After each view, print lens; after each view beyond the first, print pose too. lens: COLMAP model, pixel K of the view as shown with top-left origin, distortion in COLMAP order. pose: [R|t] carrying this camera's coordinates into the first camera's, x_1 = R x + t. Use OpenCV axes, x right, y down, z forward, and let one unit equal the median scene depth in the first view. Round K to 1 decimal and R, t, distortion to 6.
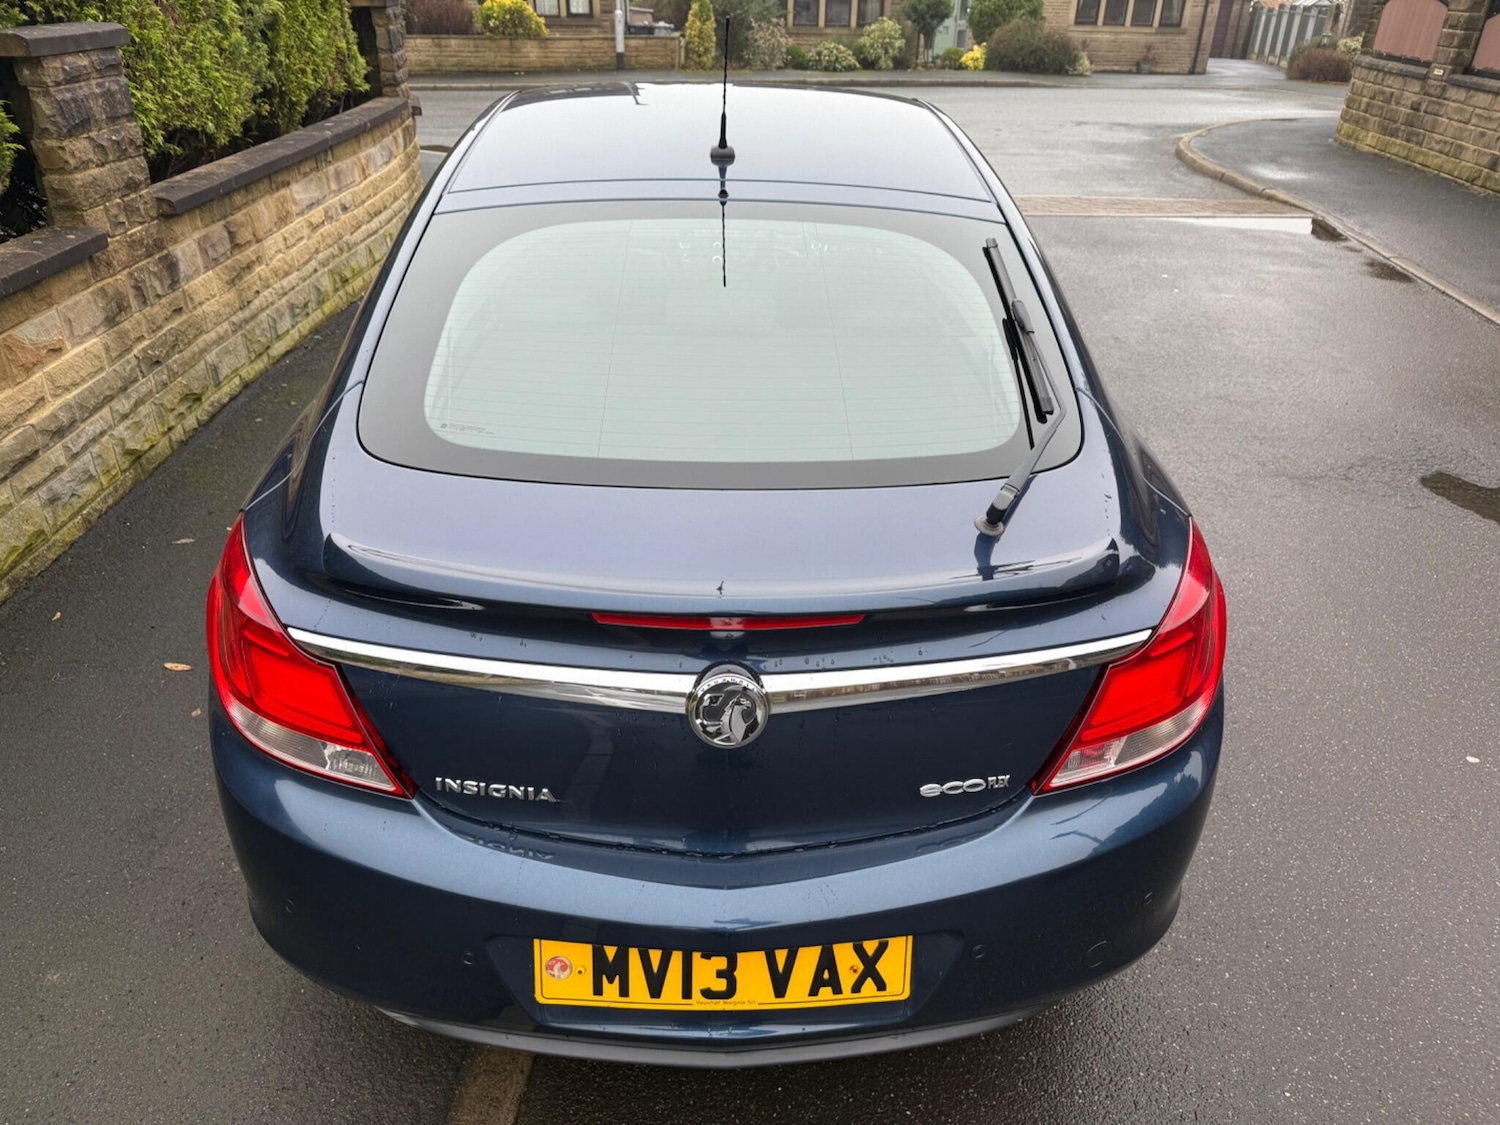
lens RADIAL K [[1070.1, 0, 746.0], [0, 1070.1, 565.9], [0, 0, 1]] dist [-0.010880, 0.004042]
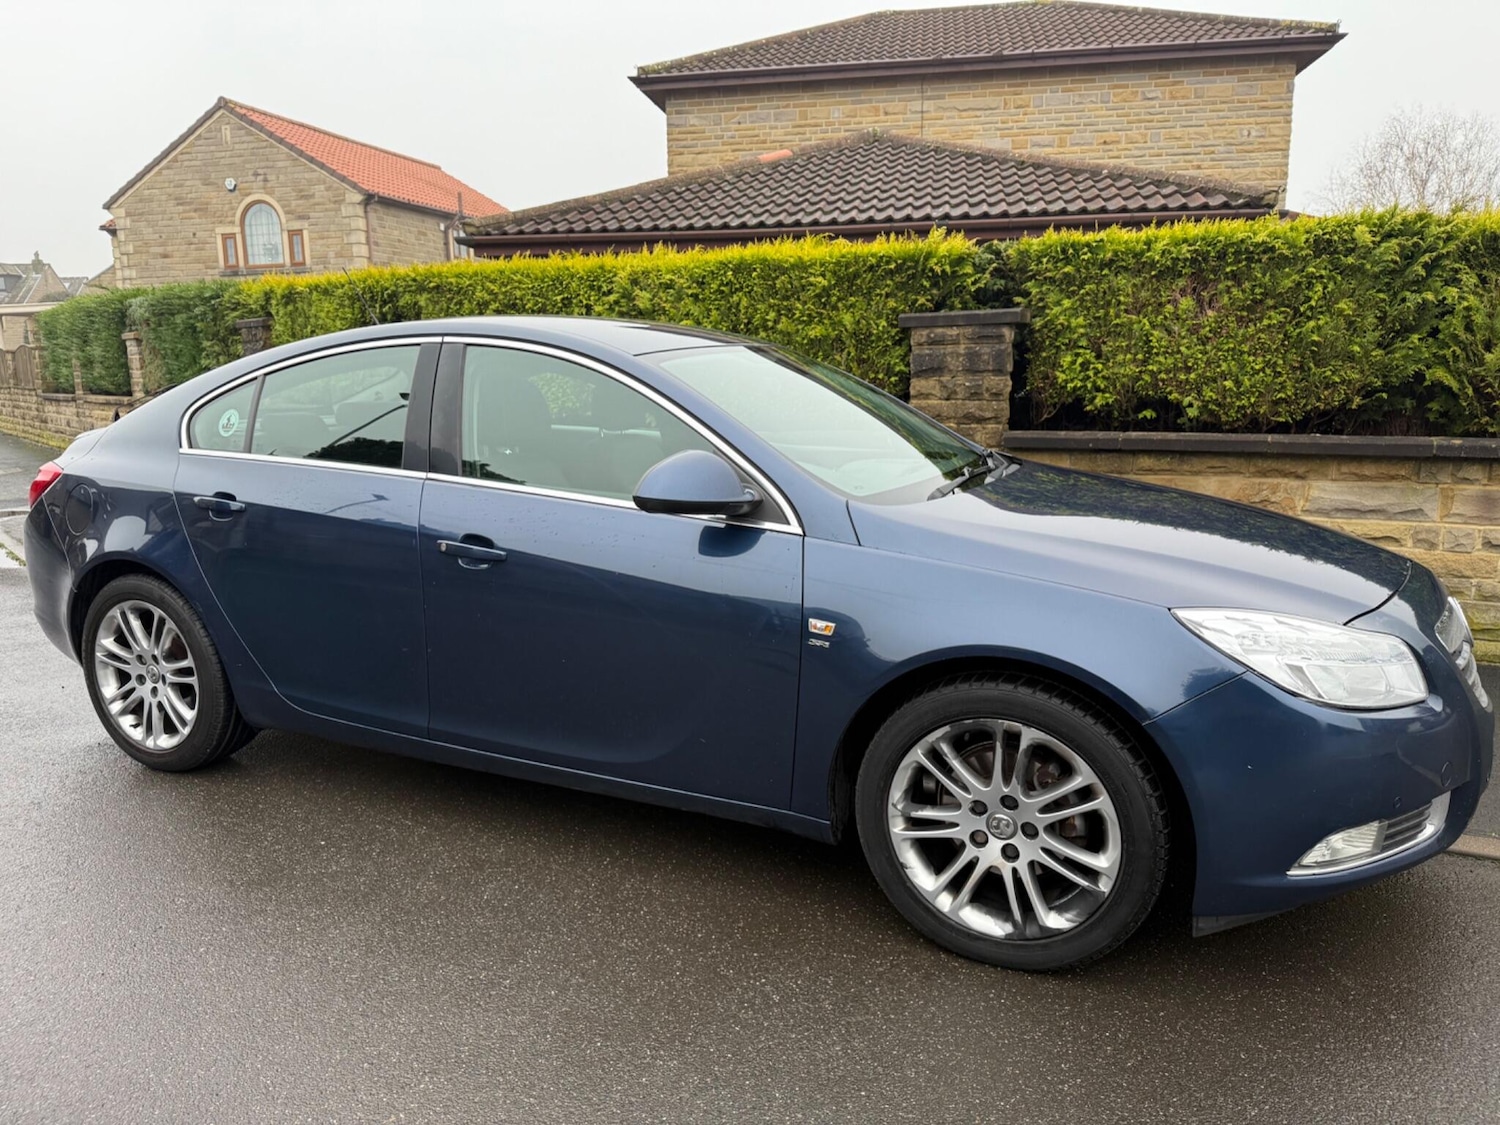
lens RADIAL K [[1040.7, 0, 744.0], [0, 1040.7, 562.0], [0, 0, 1]] dist [0.095100, -0.142288]
pose [[-0.451178, 0.156410, -0.878621, 0.795546], [-0.433487, 0.822167, 0.368959, -0.597765], [0.780082, 0.547337, -0.303142, 1.333875]]
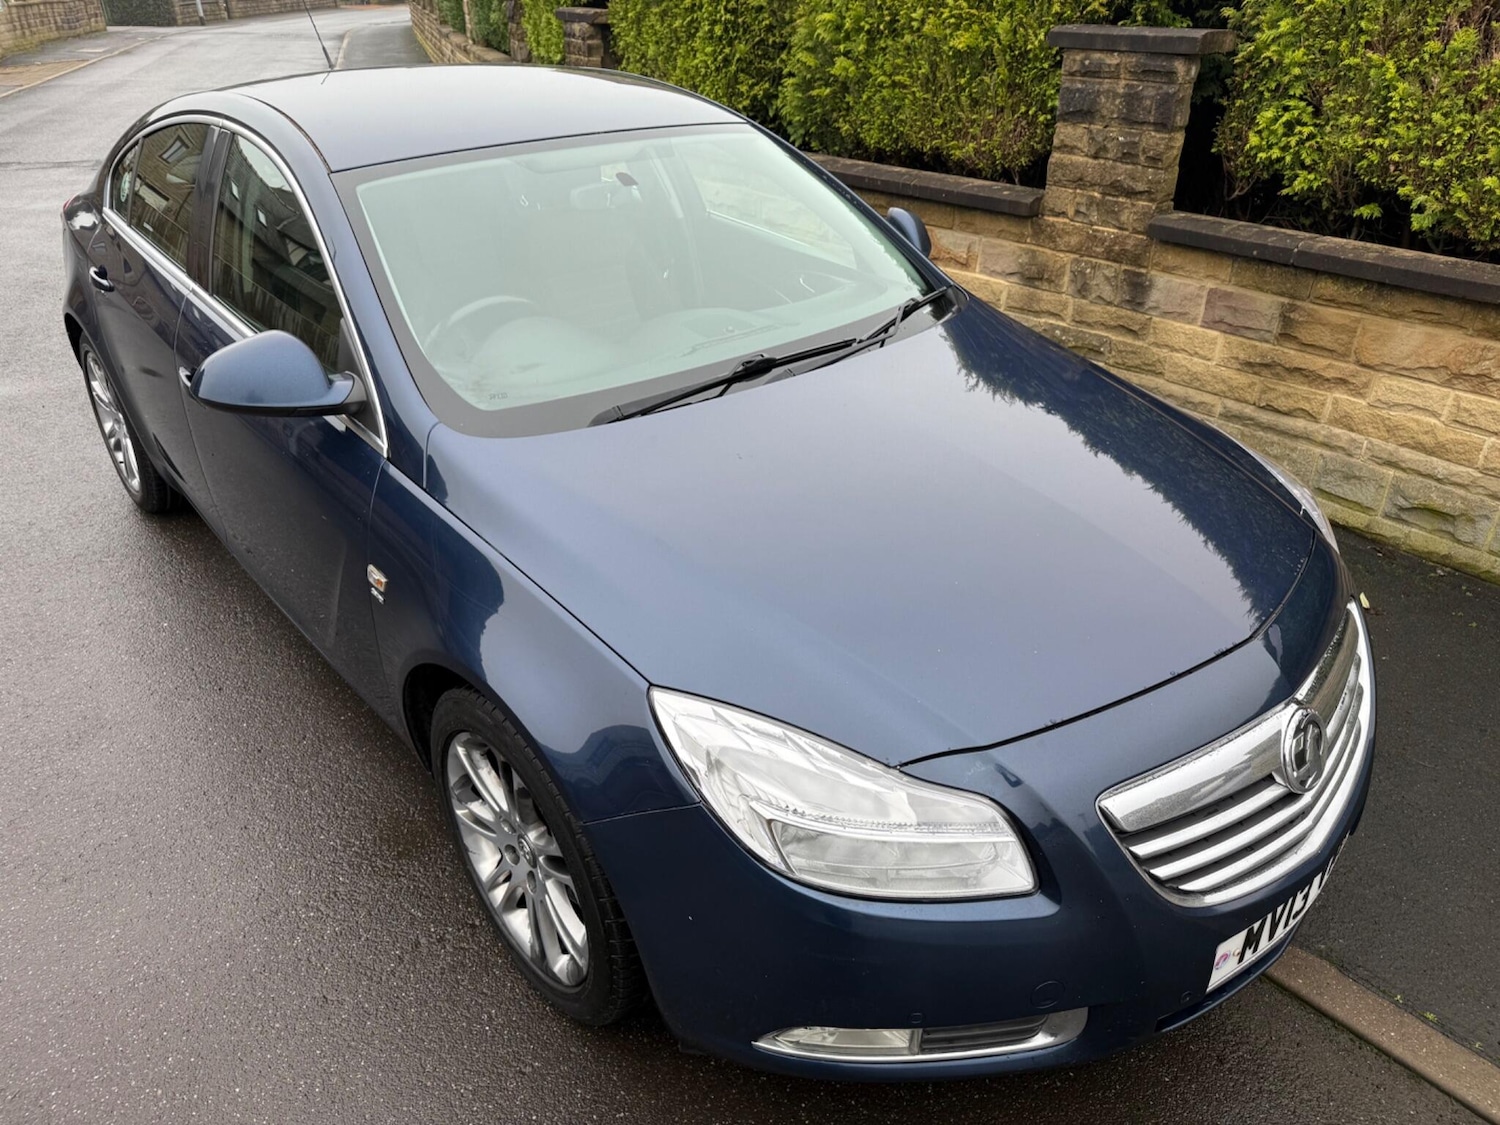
lens RADIAL K [[1068.5, 0, 747.2], [0, 1068.5, 566.0], [0, 0, 1]] dist [-0.003718, -0.003263]
pose [[-0.773950, 0.295528, -0.560057, 0.373243], [-0.320605, 0.579826, 0.749008, -0.822357], [0.546089, 0.759253, -0.354009, 1.492111]]
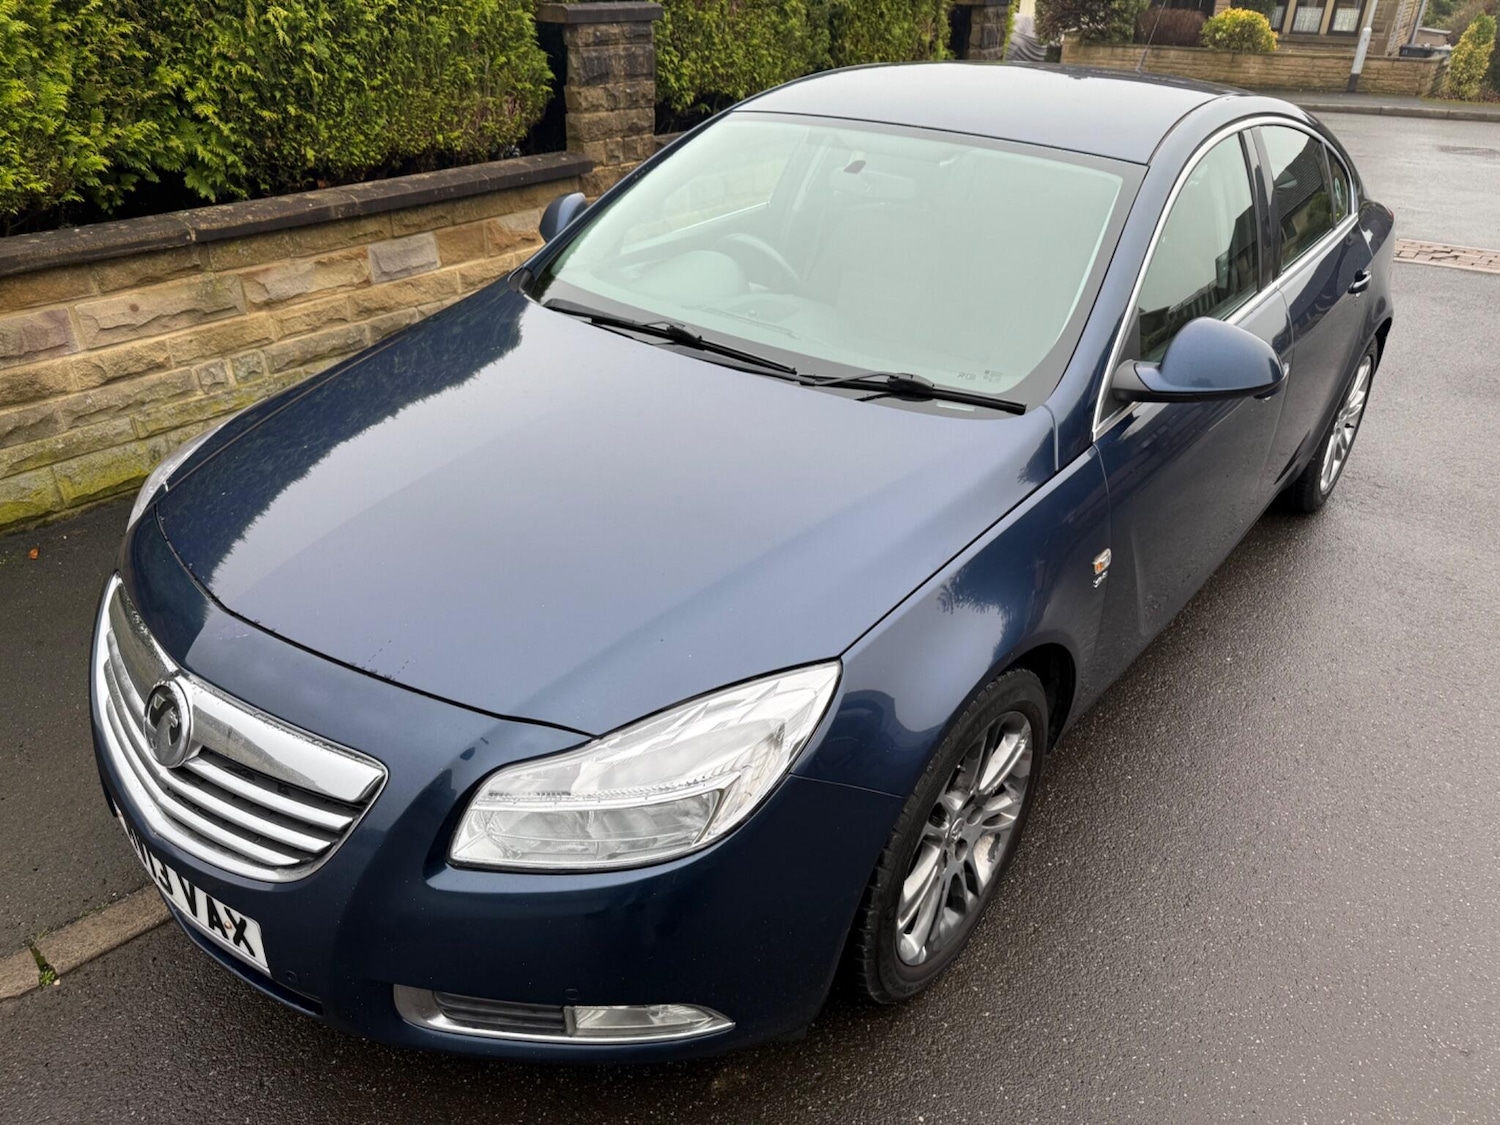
lens RADIAL K [[1068.7, 0, 749.3], [0, 1068.7, 568.6], [0, 0, 1]] dist [-0.003434, -0.003511]
pose [[0.794950, 0.298473, -0.528174, 0.387688], [-0.303039, 0.949572, 0.080506, 0.000750], [0.525568, 0.096059, 0.845311, 0.036601]]
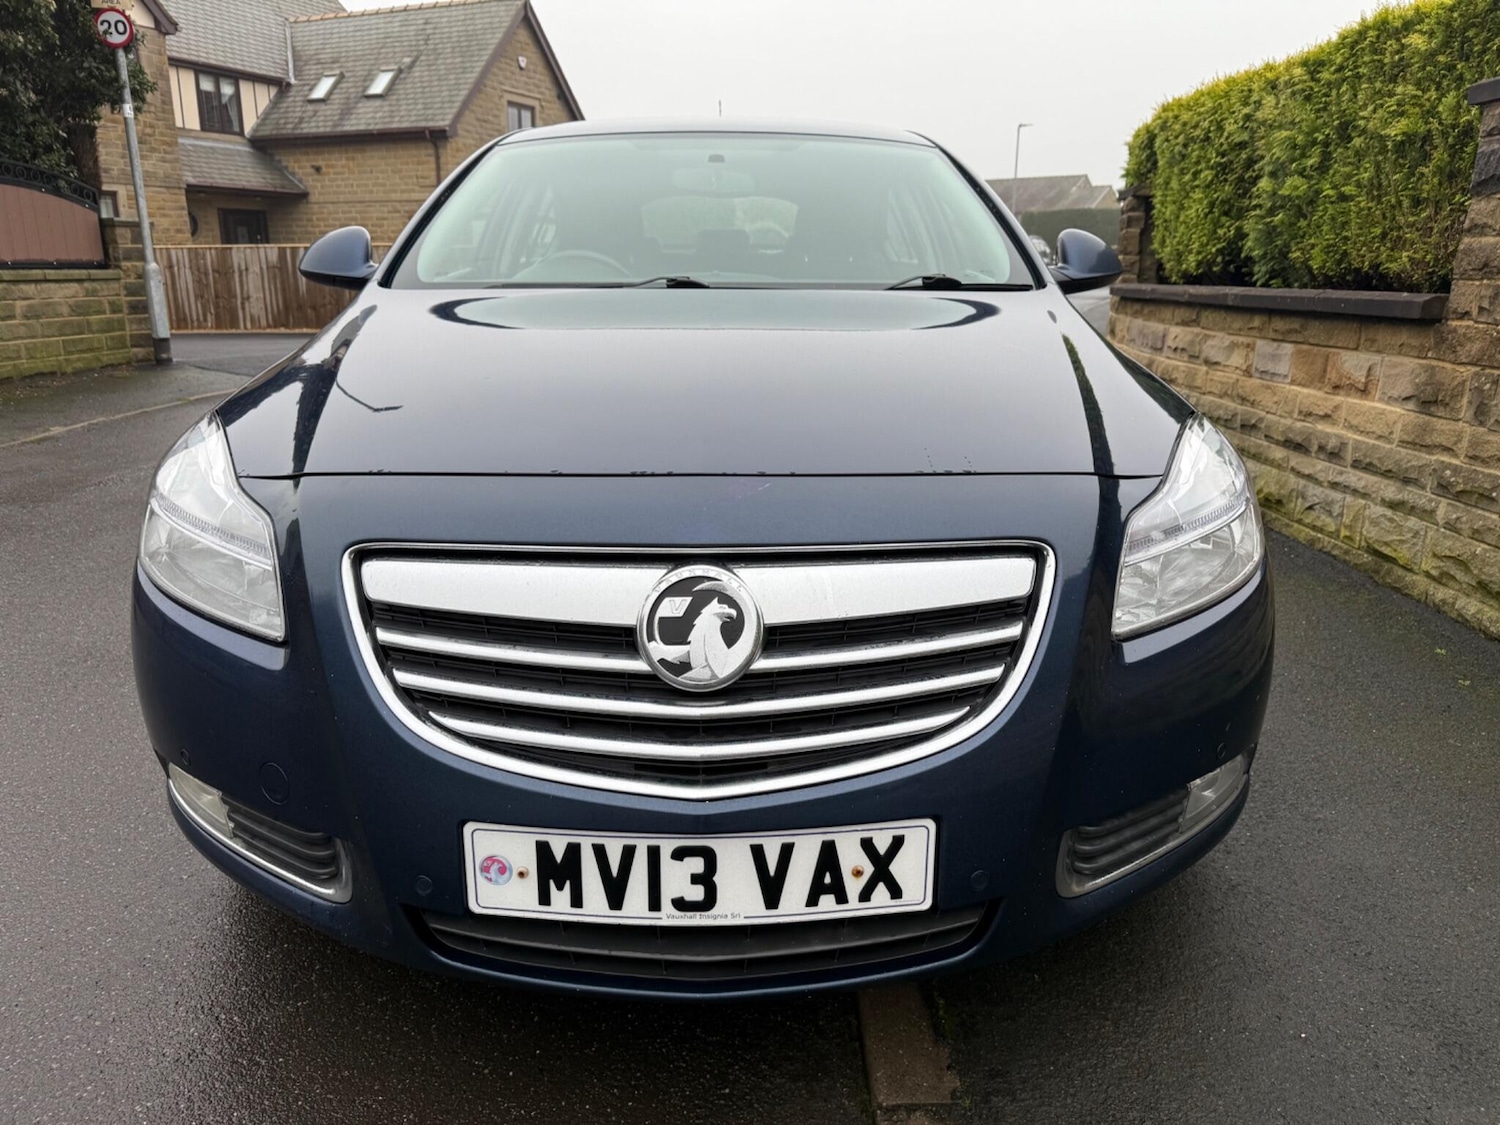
lens RADIAL K [[1068.5, 0, 747.2], [0, 1068.5, 566.0], [0, 0, 1]] dist [-0.003718, -0.003263]
pose [[-0.999692, -0.024631, 0.003152, -0.057610], [-0.015123, 0.704563, 0.709480, -0.748722], [-0.019696, 0.709214, -0.704718, 1.729064]]
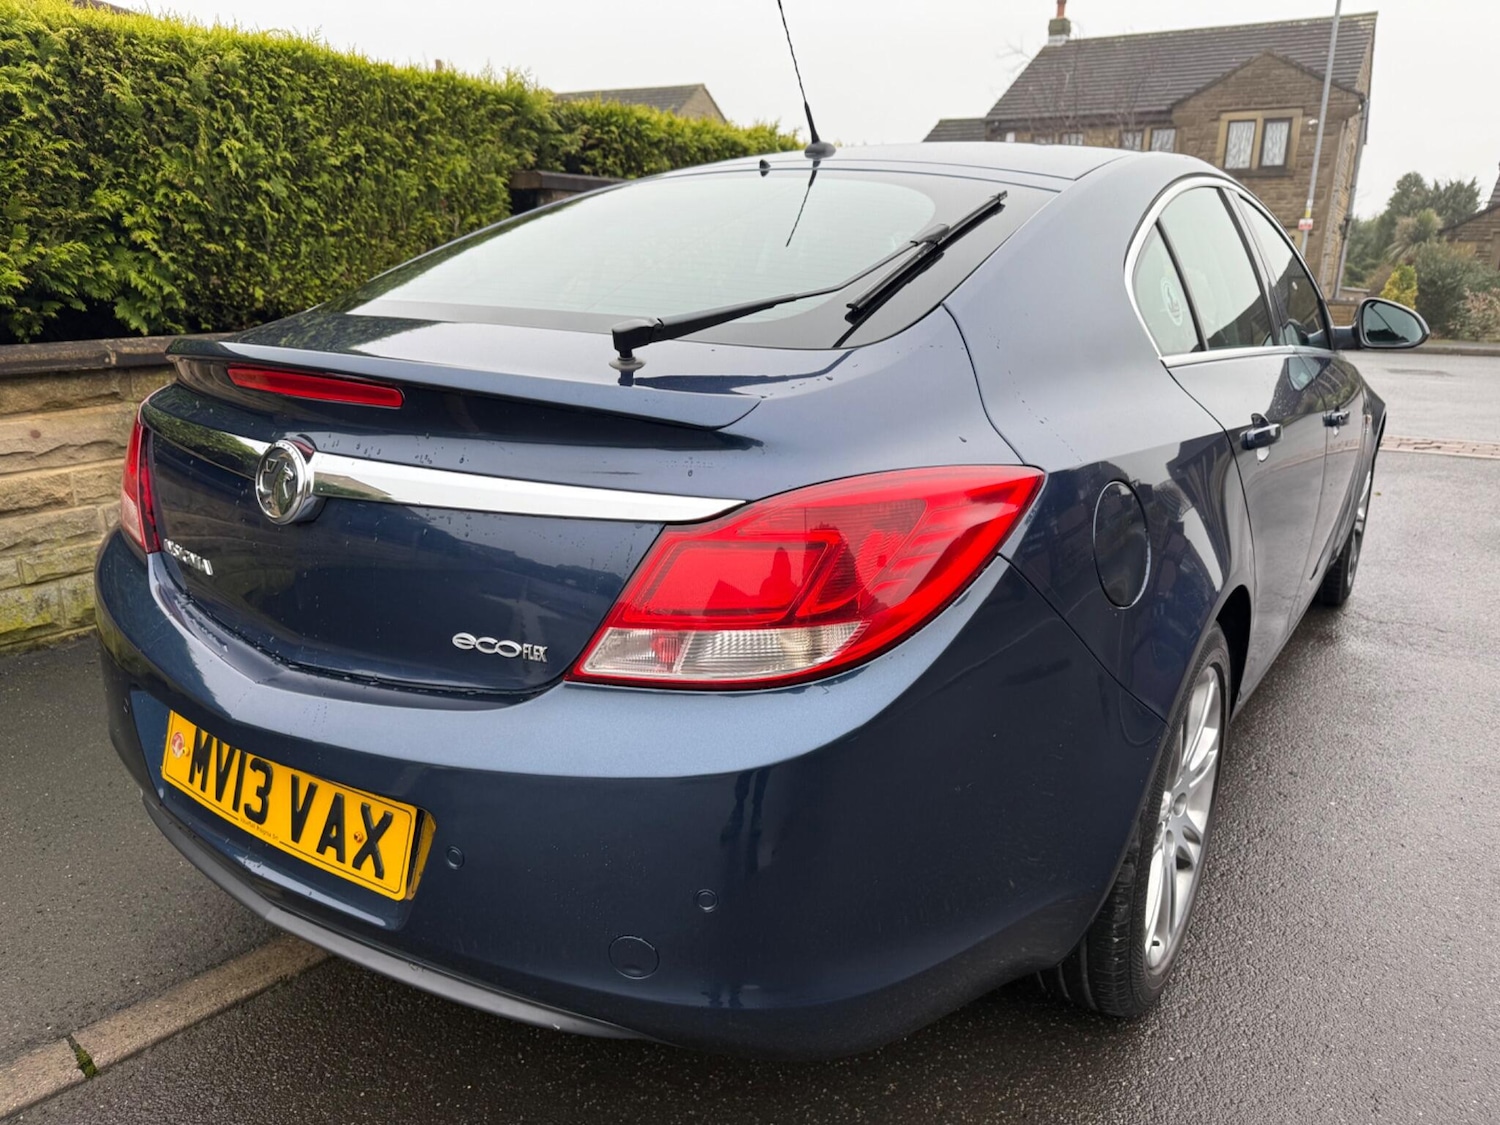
lens RADIAL K [[1068.7, 0, 750.3], [0, 1068.7, 565.7], [0, 0, 1]] dist [-0.003148, -0.006133]
pose [[0.810383, 0.152491, -0.565708, 0.326094], [-0.284137, 0.946684, -0.151844, 0.086859], [0.512392, 0.283790, 0.810505, 0.166286]]
